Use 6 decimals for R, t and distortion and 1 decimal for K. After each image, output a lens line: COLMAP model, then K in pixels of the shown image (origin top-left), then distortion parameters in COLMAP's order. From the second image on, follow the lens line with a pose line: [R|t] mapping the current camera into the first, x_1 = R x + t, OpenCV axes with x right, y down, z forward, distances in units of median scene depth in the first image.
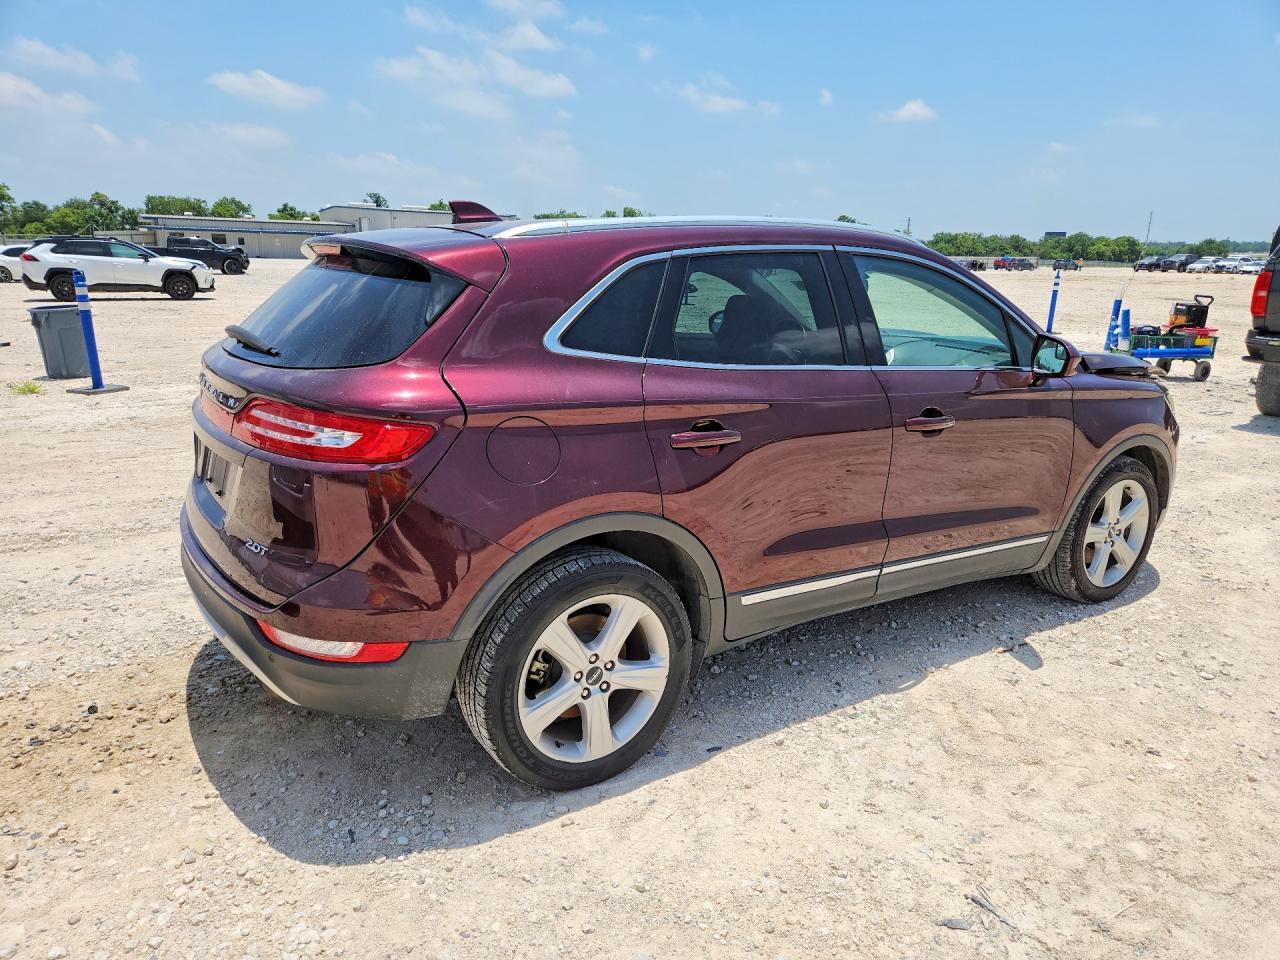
lens RADIAL K [[977.3, 0, 641.3], [0, 977.3, 473.2], [0, 0, 1]] dist [0.046628, -0.021127]
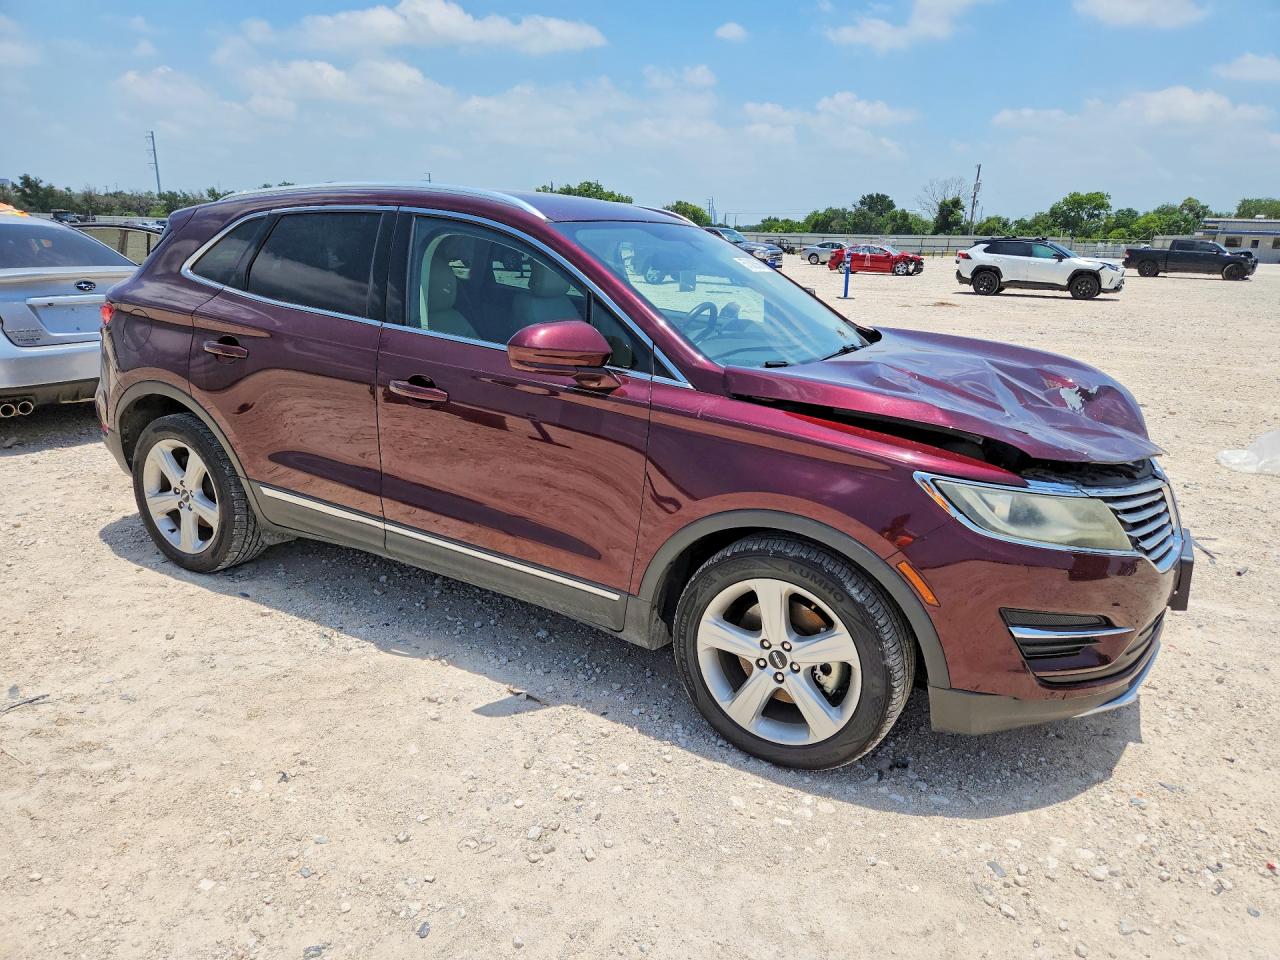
lens RADIAL K [[977.3, 0, 641.3], [0, 977.3, 481.5], [0, 0, 1]] dist [0.046628, -0.021127]
pose [[0.366333, 0.225737, -0.902686, 0.349544], [-0.230766, 0.961859, 0.146884, -0.043676], [0.901414, 0.154501, 0.404453, 0.228241]]
